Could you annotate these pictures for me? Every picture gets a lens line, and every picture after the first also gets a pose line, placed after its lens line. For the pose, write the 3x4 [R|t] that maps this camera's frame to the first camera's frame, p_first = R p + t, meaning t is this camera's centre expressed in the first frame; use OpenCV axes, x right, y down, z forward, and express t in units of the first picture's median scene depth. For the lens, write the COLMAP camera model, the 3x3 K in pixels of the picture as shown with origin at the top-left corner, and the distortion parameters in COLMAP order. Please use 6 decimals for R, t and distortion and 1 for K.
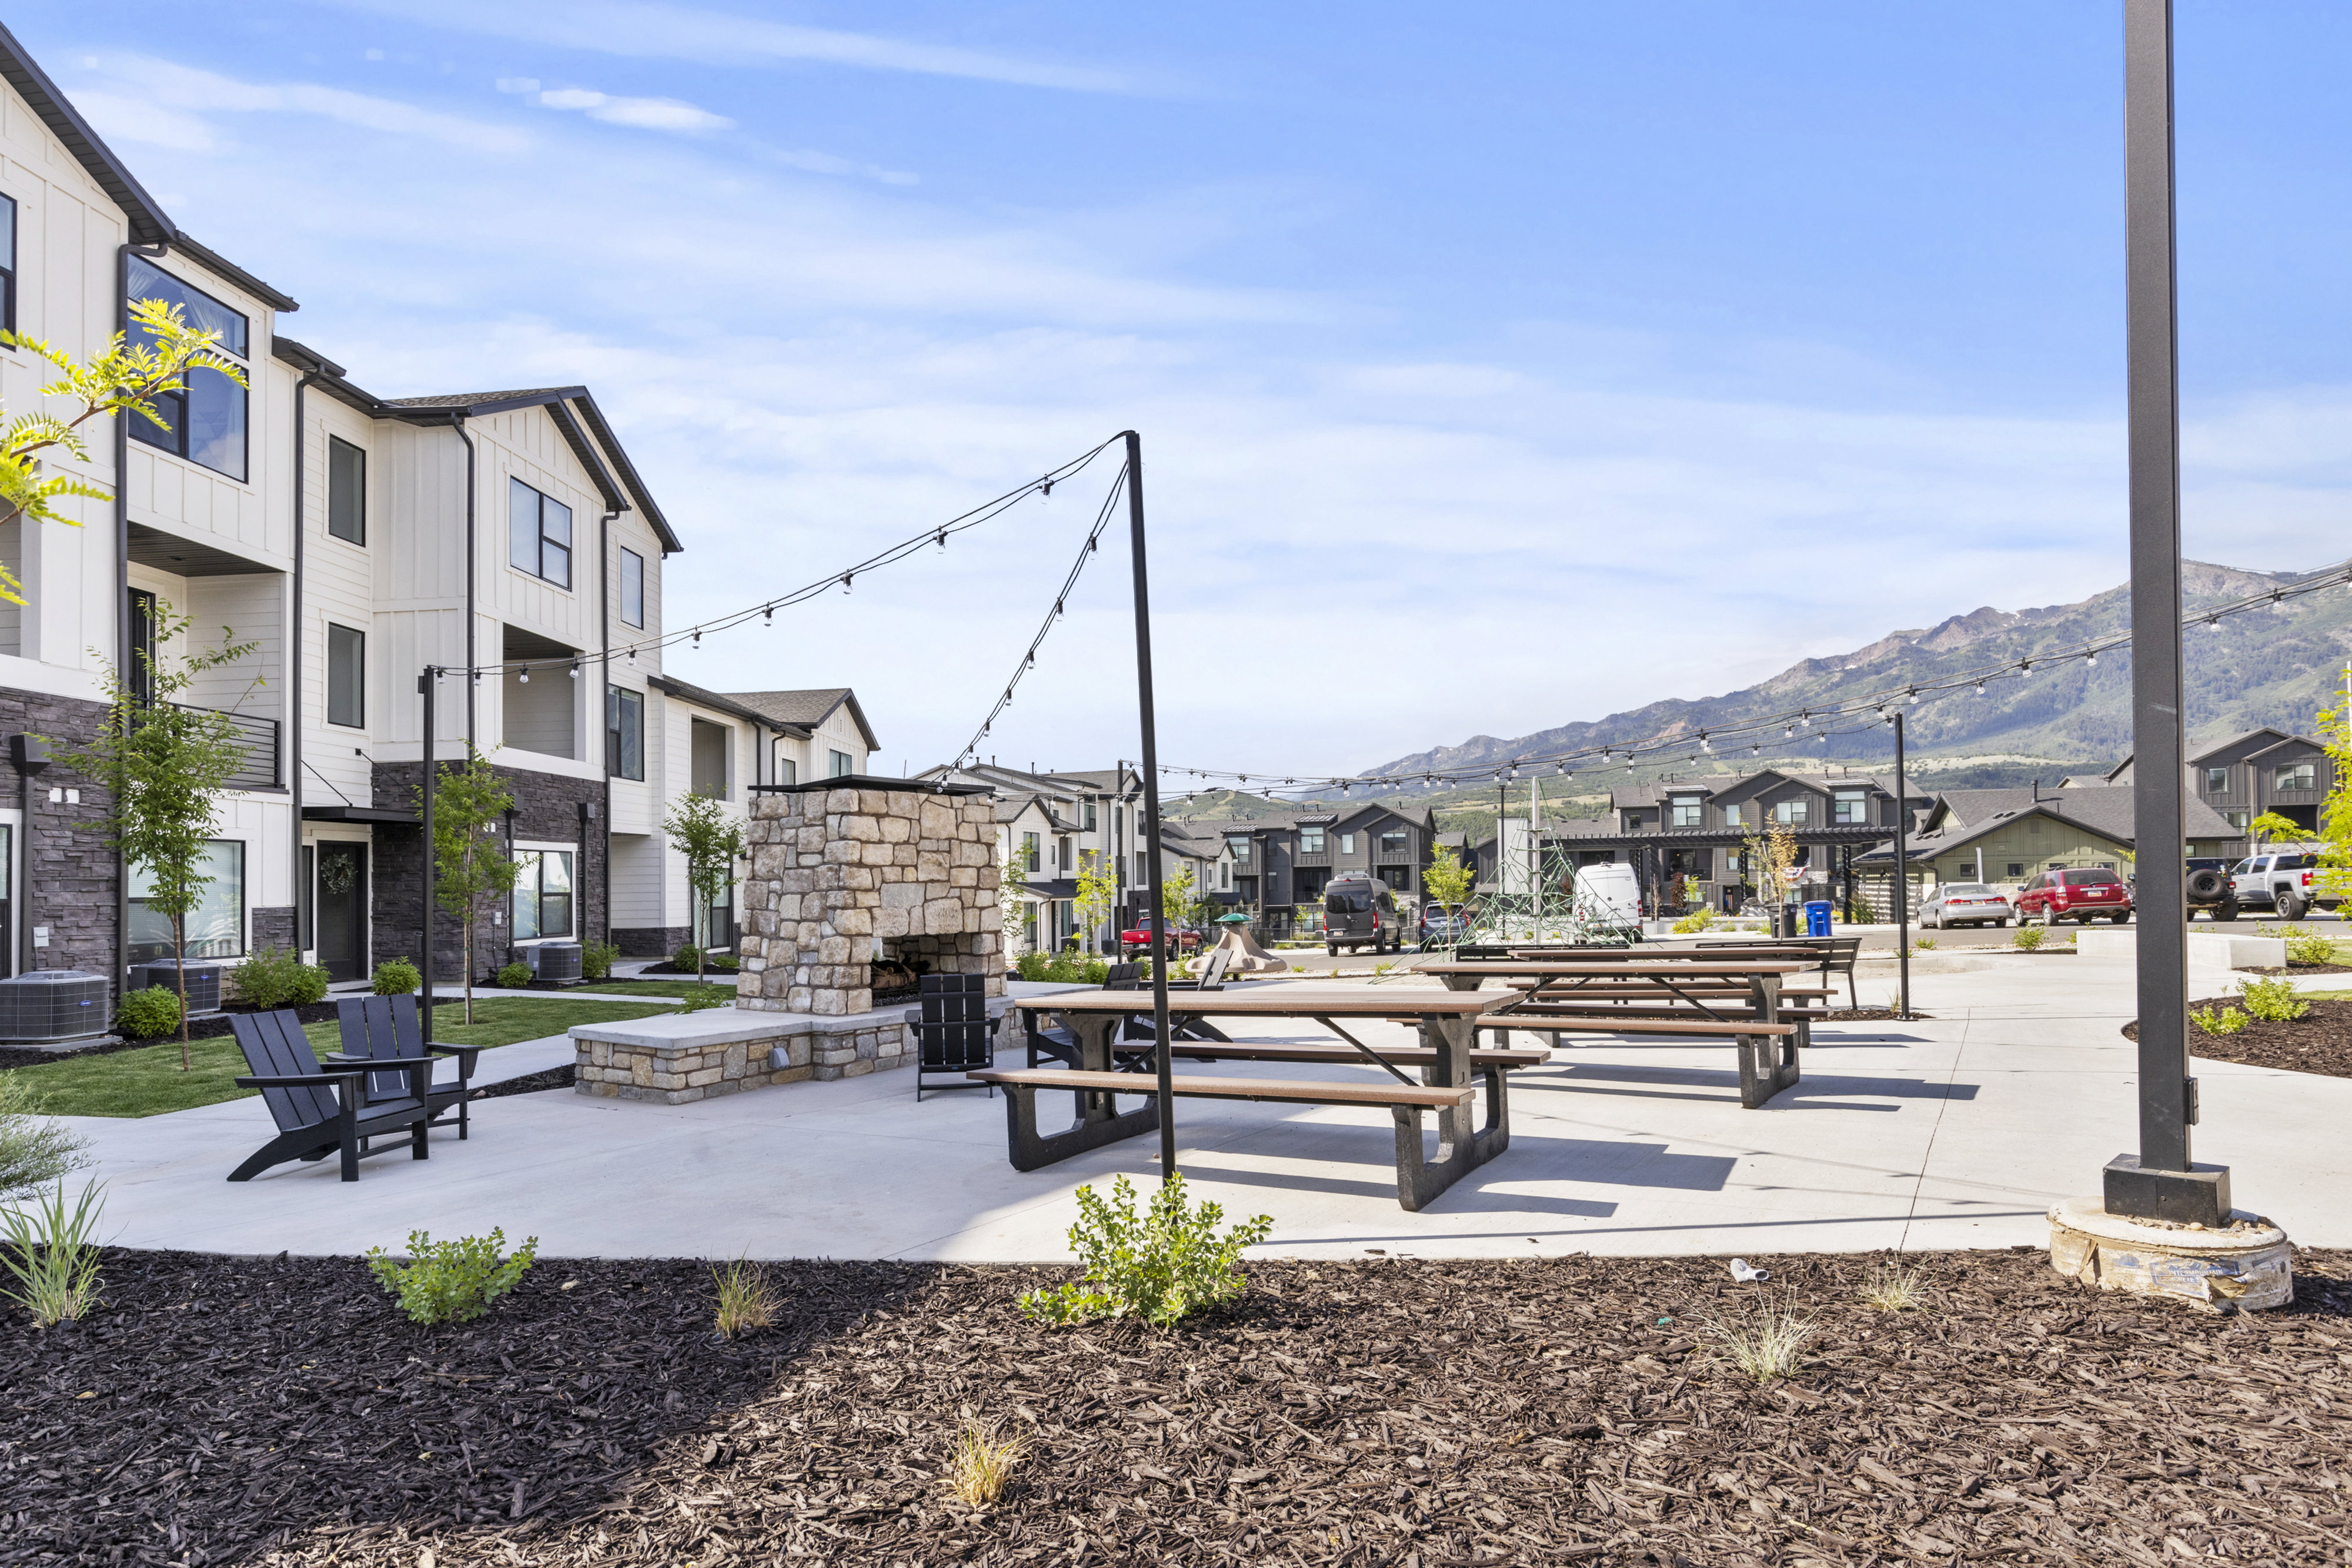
lens RADIAL K [[1180.3, 0, 1179.0], [0, 1180.3, 872.8], [0, 0, 1]] dist [0.000511, -0.000446]
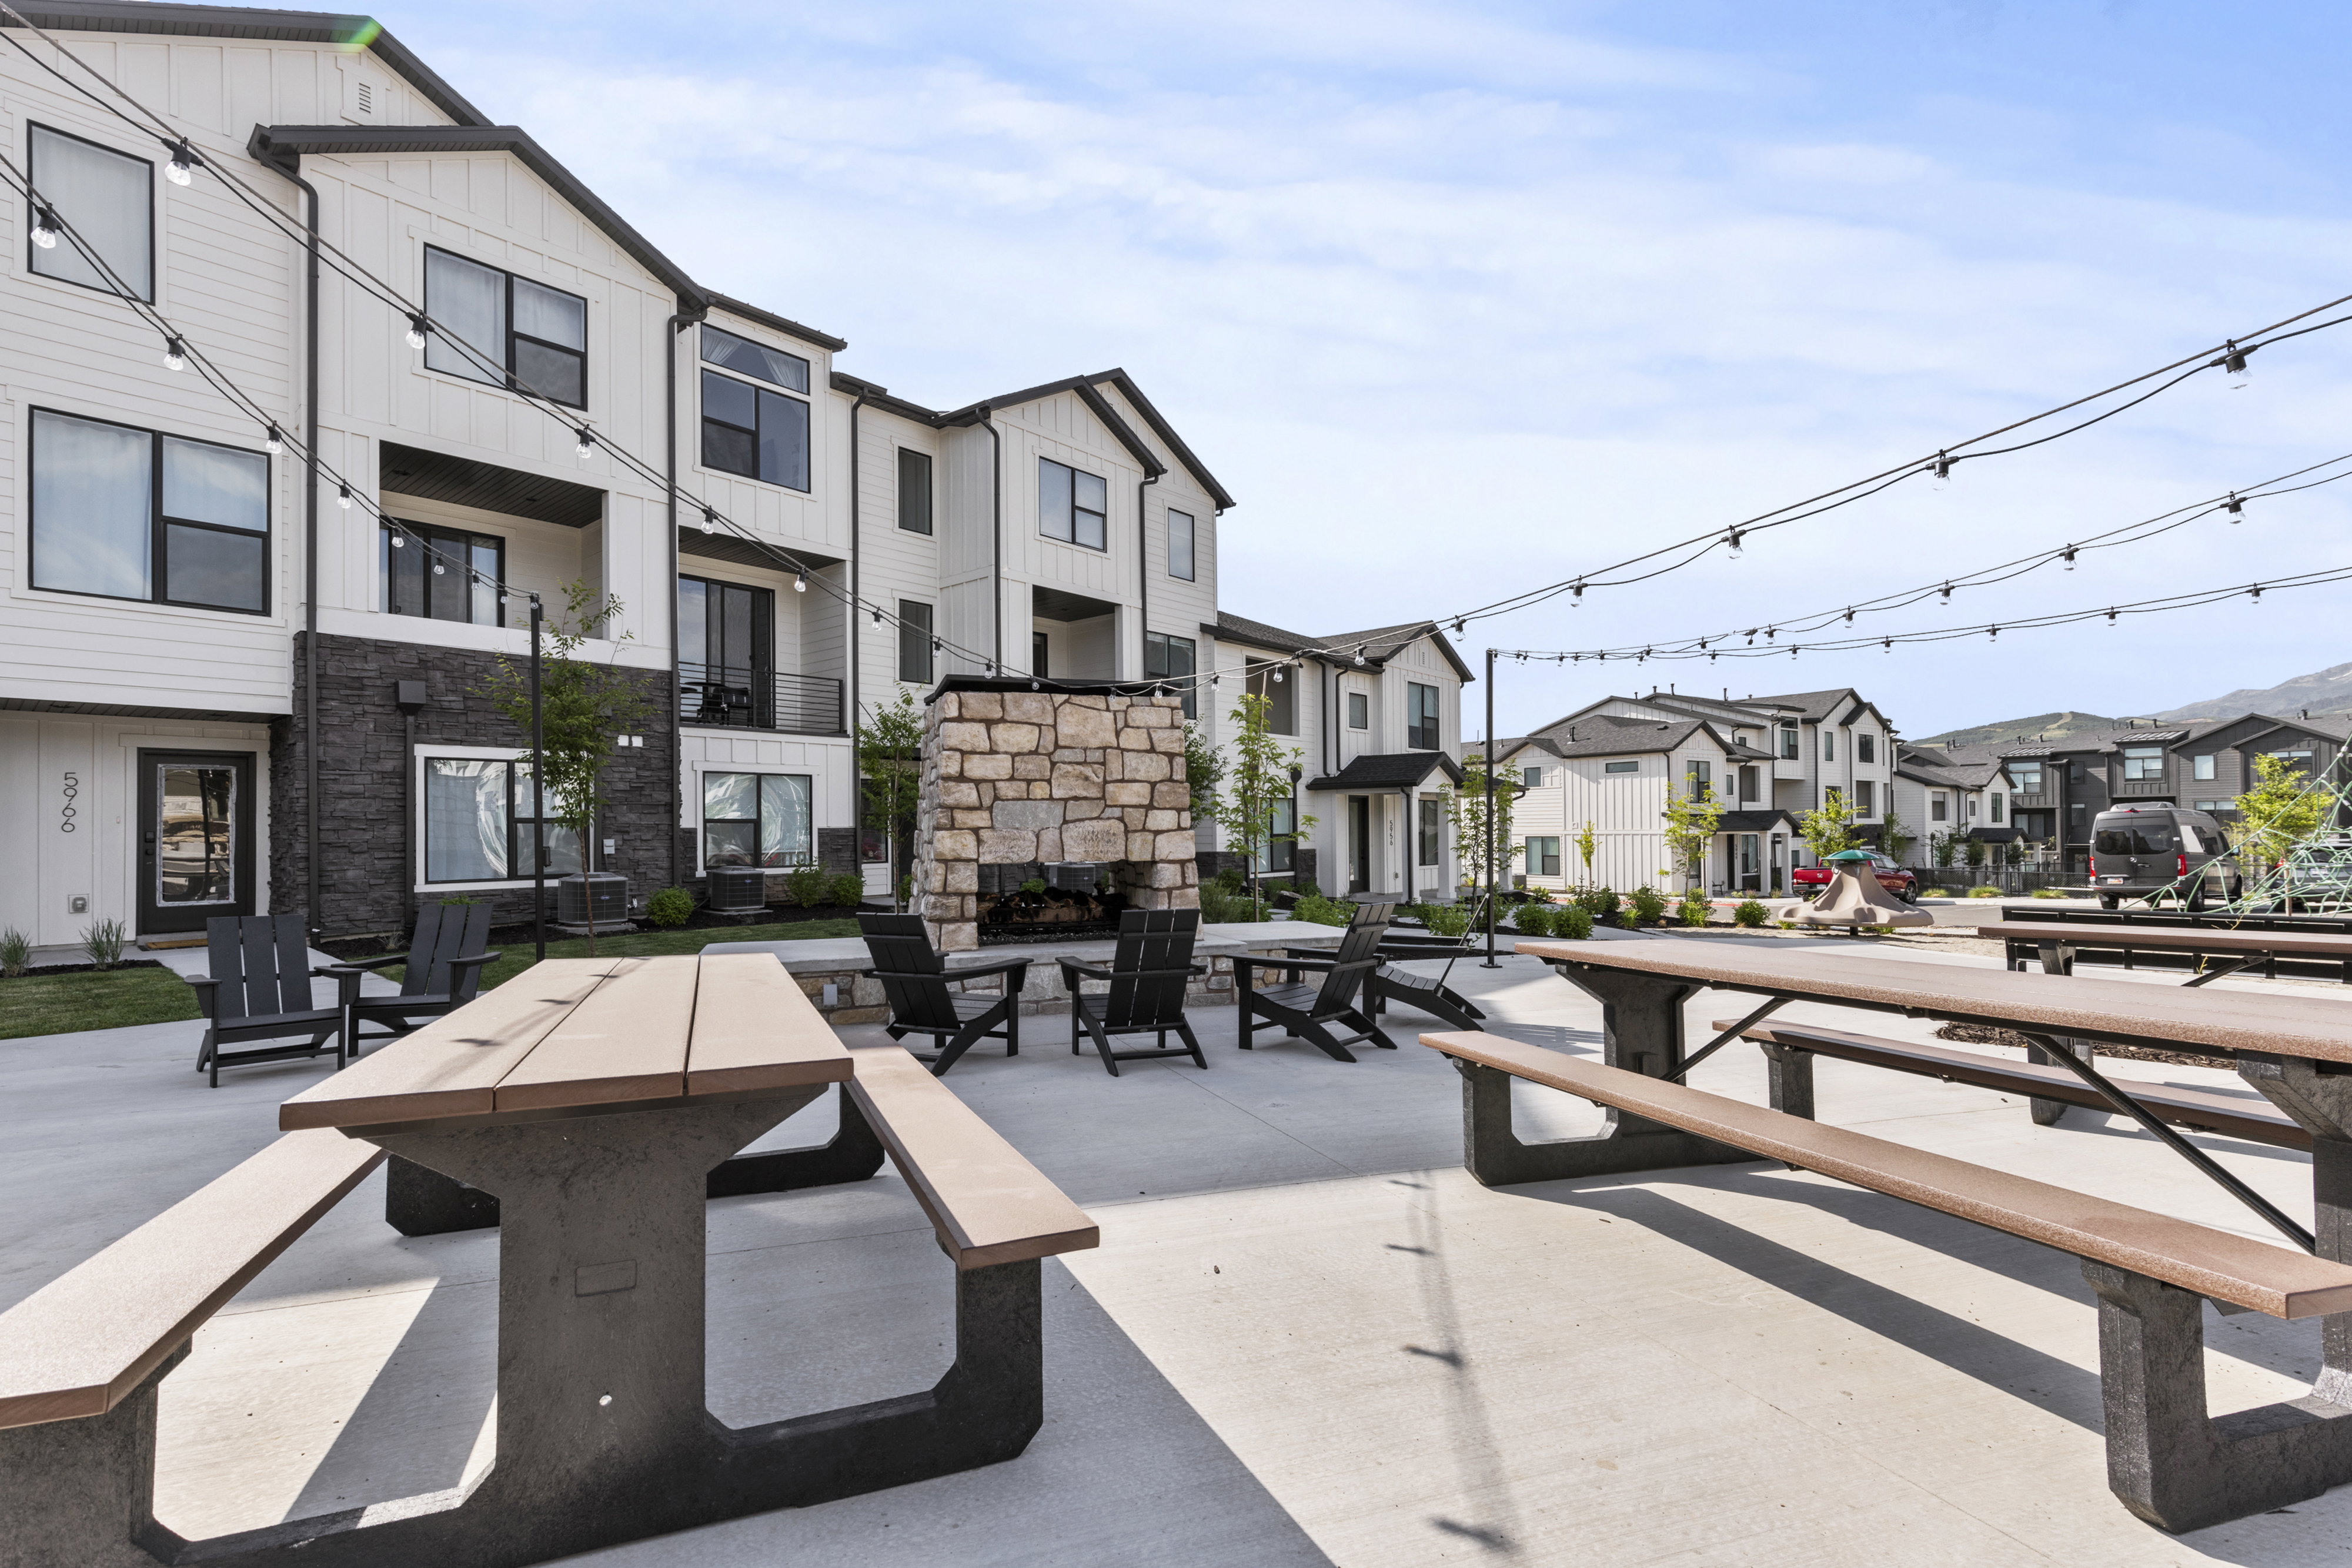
lens RADIAL K [[1072.9, 0, 1182.4], [0, 1072.9, 812.8], [0, 0, 1]] dist [0.003066, 0.000148]
pose [[0.808296, -0.000589, -0.588776, 0.177780], [0.003487, 0.999987, 0.003787, 0.008642], [0.588766, -0.005114, 0.808288, 0.254271]]
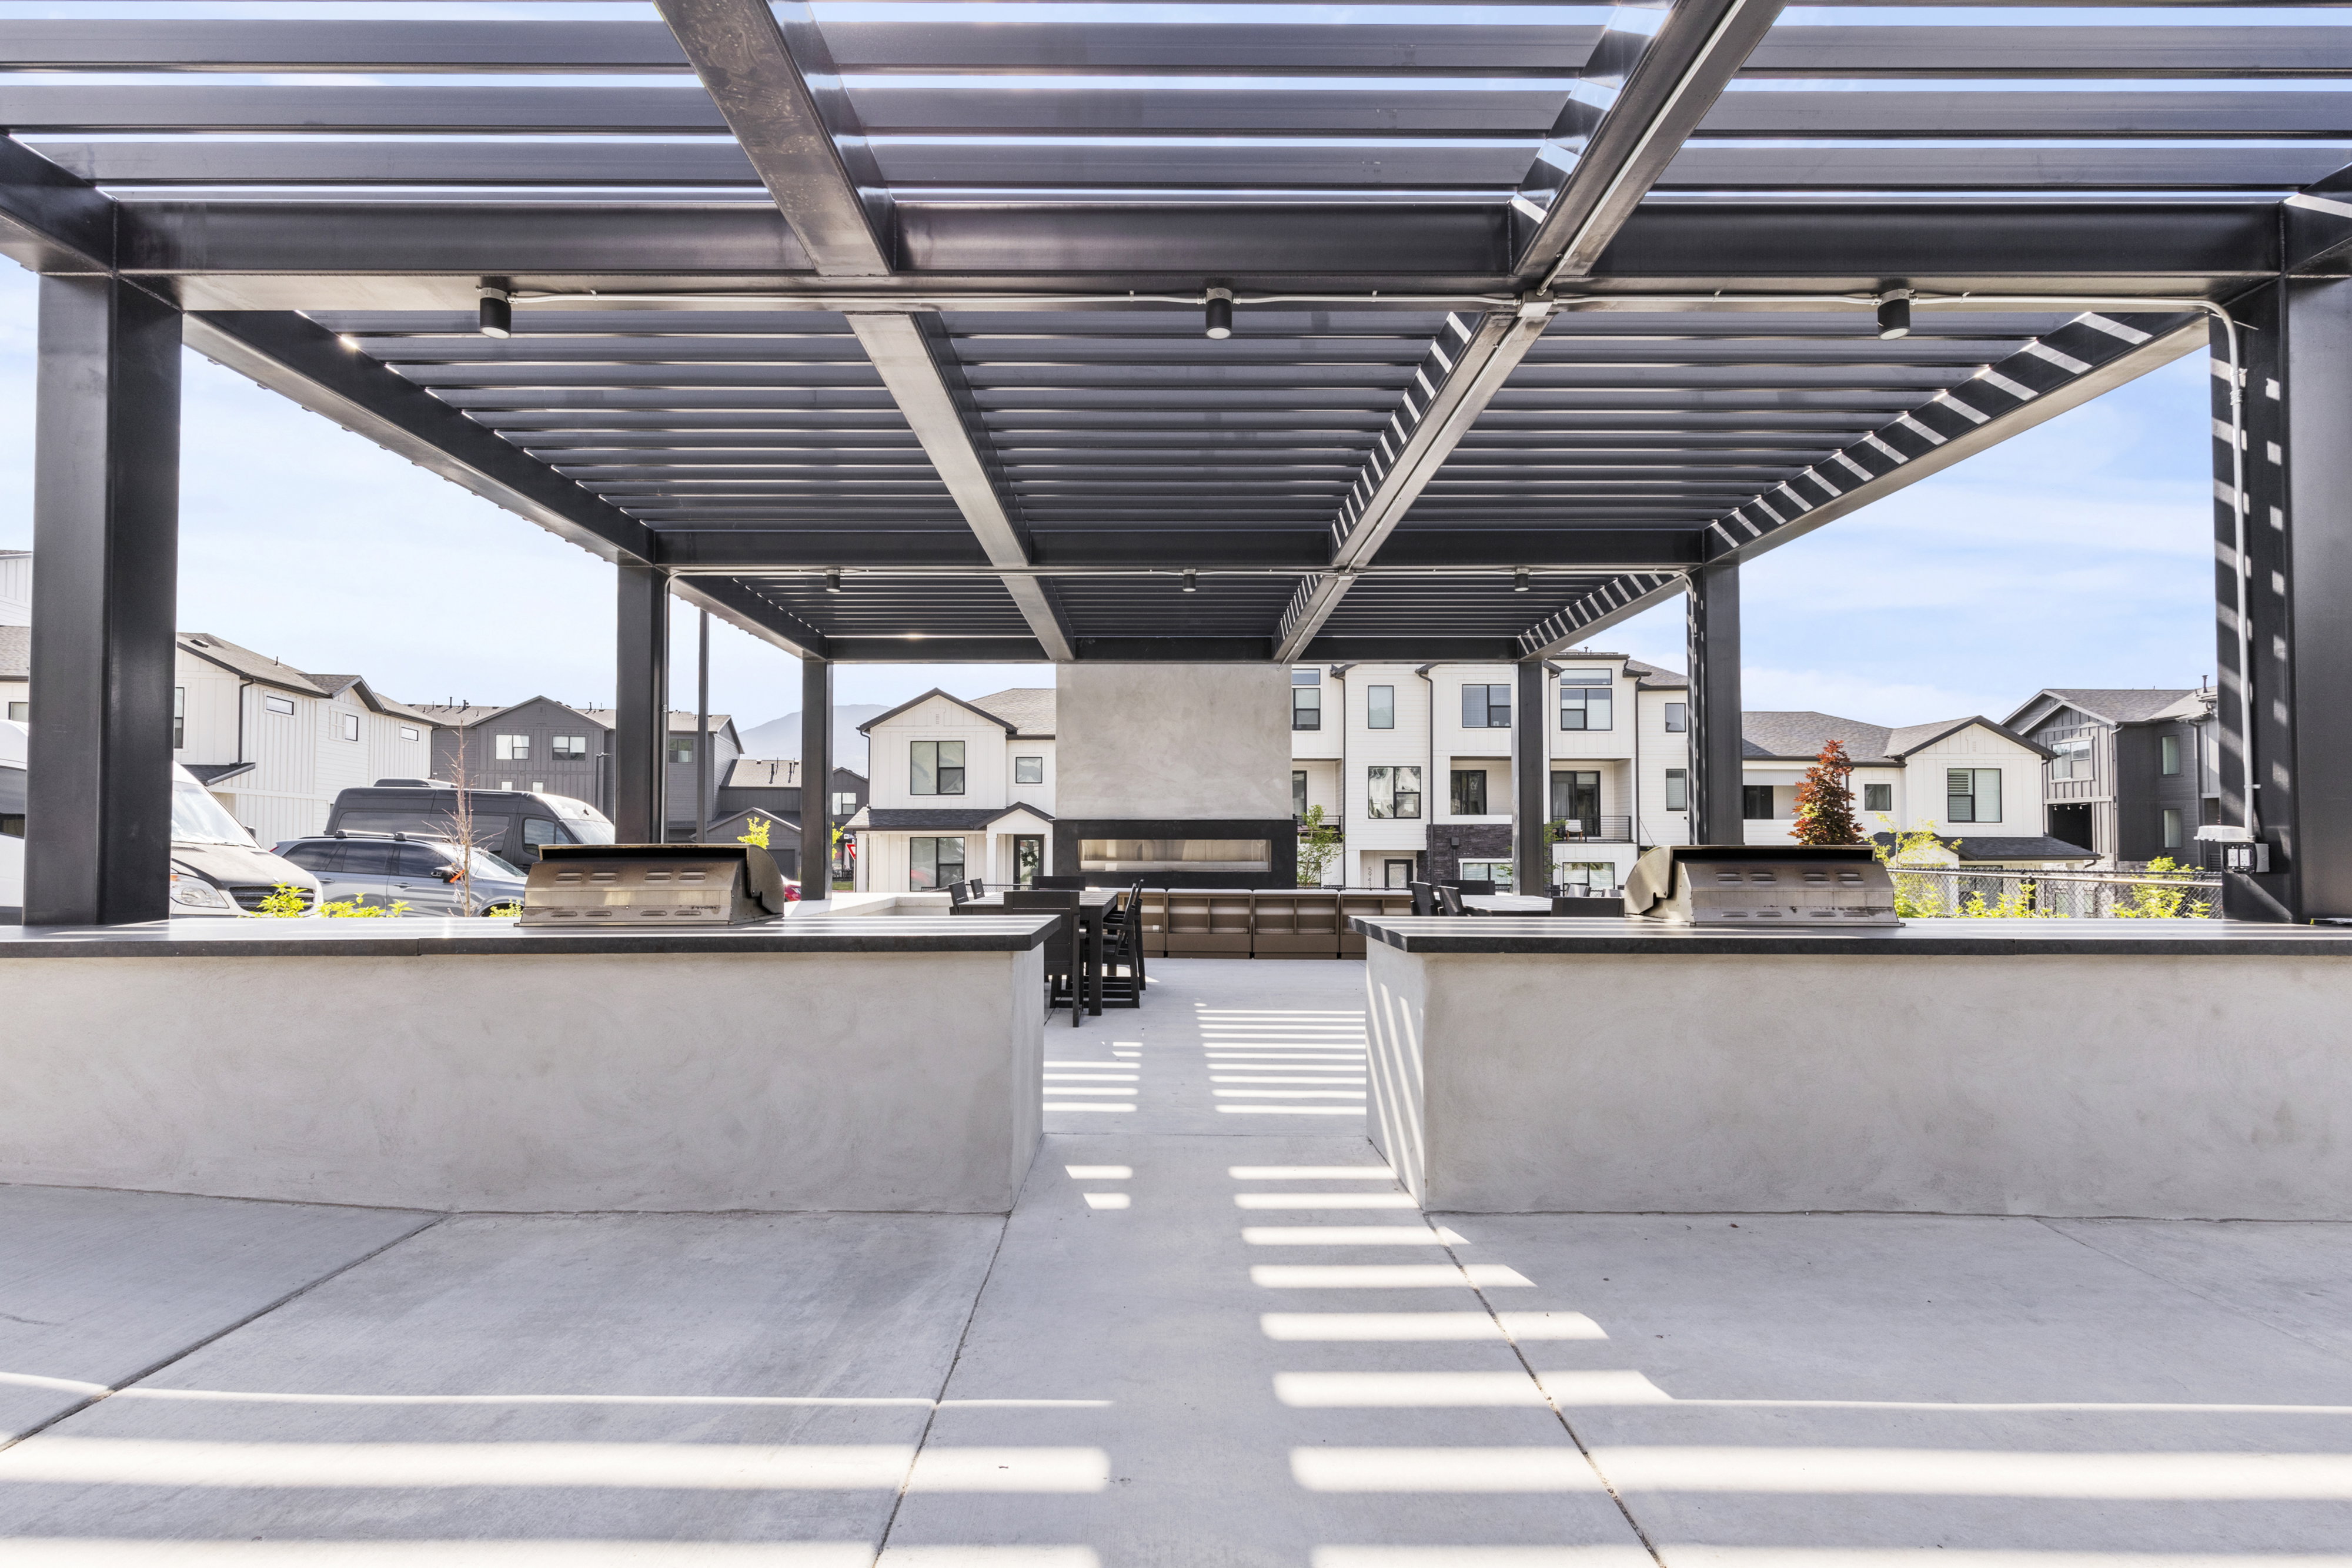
lens RADIAL K [[1072.9, 0, 1182.4], [0, 1072.9, 812.8], [0, 0, 1]] dist [0.003066, 0.000148]
pose [[0.075972, -0.014849, -0.996999, 1.330876], [0.007365, 0.999870, -0.014331, -0.094884], [0.997083, -0.006254, 0.076071, -0.145018]]
